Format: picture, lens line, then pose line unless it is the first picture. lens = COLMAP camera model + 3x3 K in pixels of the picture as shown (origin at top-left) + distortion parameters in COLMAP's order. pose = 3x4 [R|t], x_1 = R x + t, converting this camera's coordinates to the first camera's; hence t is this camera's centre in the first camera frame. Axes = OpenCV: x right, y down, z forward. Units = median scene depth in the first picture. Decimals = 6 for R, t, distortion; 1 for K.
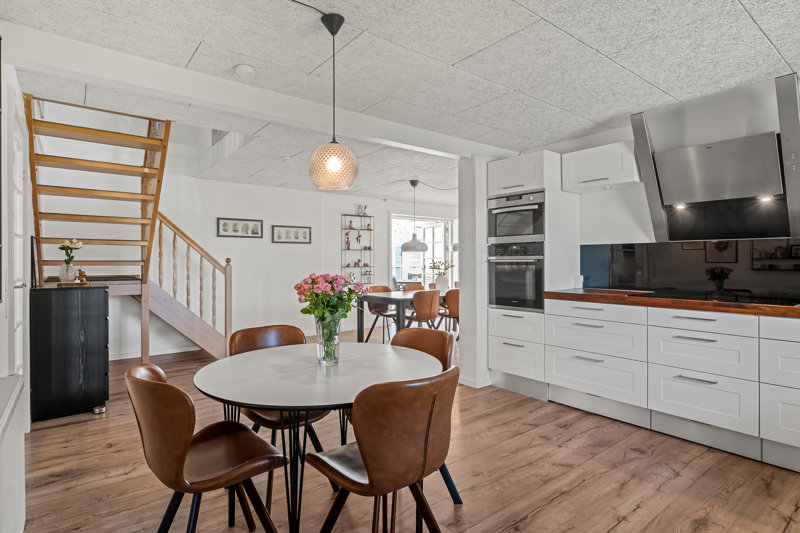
lens RADIAL K [[428.6, 0, 402.1], [0, 428.6, 259.7], [0, 0, 1]] dist [-0.001090, -0.000326]
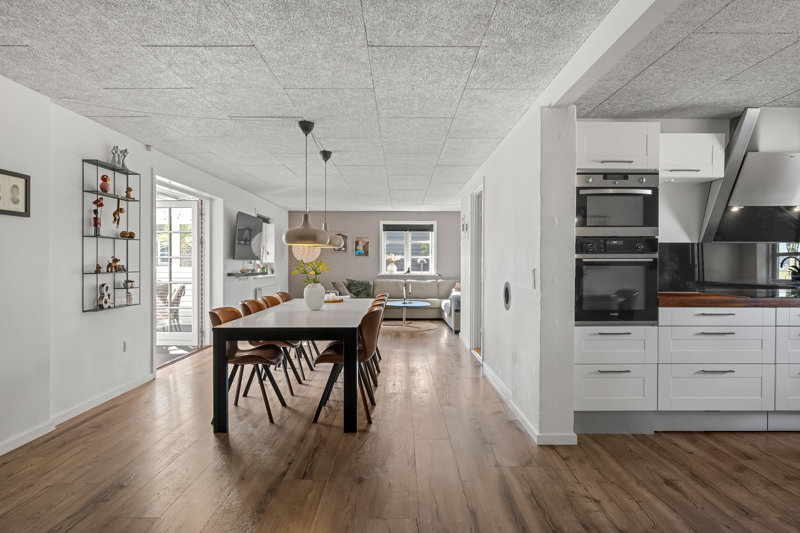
lens RADIAL K [[462.9, 0, 400.0], [0, 462.9, 266.5], [0, 0, 1]] dist [0.003548, -0.000033]
pose [[0.612587, -0.002866, 0.790398, -0.397489], [-0.003613, 0.999973, 0.006427, 0.006353], [-0.790395, -0.006793, 0.612560, 0.516316]]
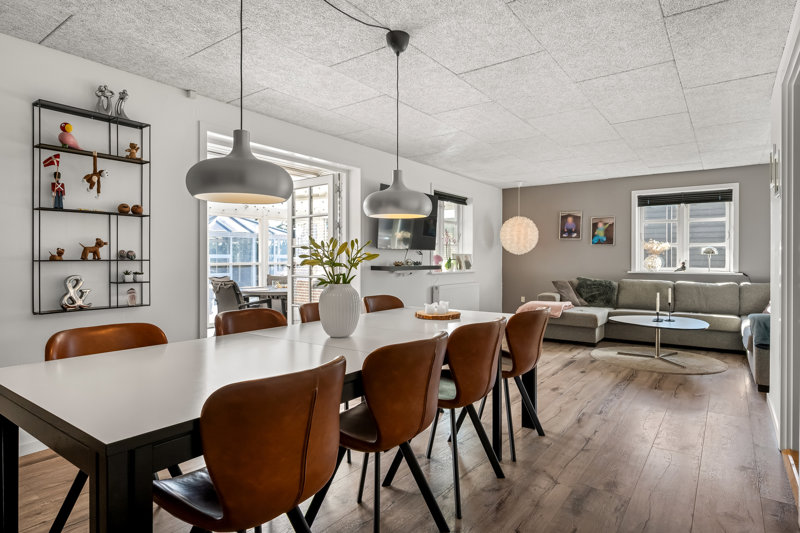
lens RADIAL K [[443.7, 0, 400.0], [0, 443.7, 266.5], [0, 0, 1]] dist [-0.003733, -0.000772]
pose [[0.962837, -0.000922, 0.270082, 0.049971], [-0.003507, 0.999867, 0.015916, 0.018385], [-0.270060, -0.016271, 0.962706, 0.718404]]
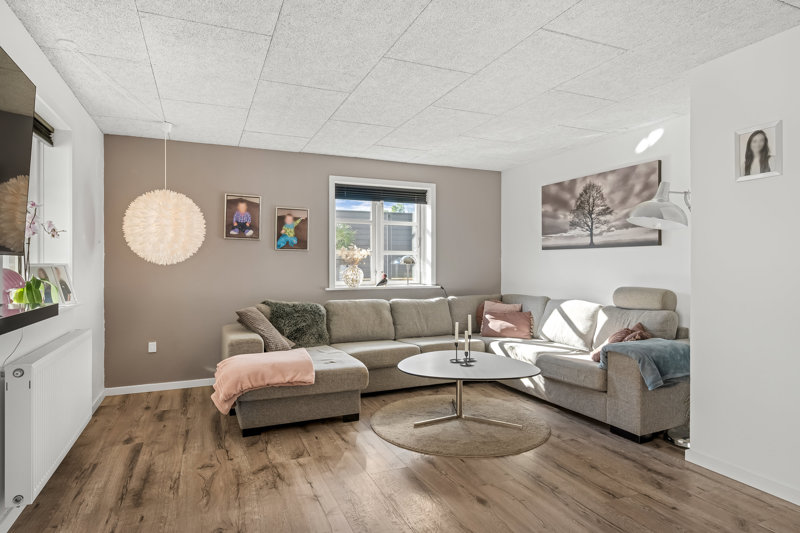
lens RADIAL K [[465.6, 0, 400.0], [0, 465.6, 266.5], [0, 0, 1]] dist [-0.003046, -0.000967]
pose [[0.261666, -0.003858, 0.965151, 0.135635], [0.001593, 0.999992, 0.003565, 0.005469], [-0.965157, 0.000605, 0.261670, 1.268848]]
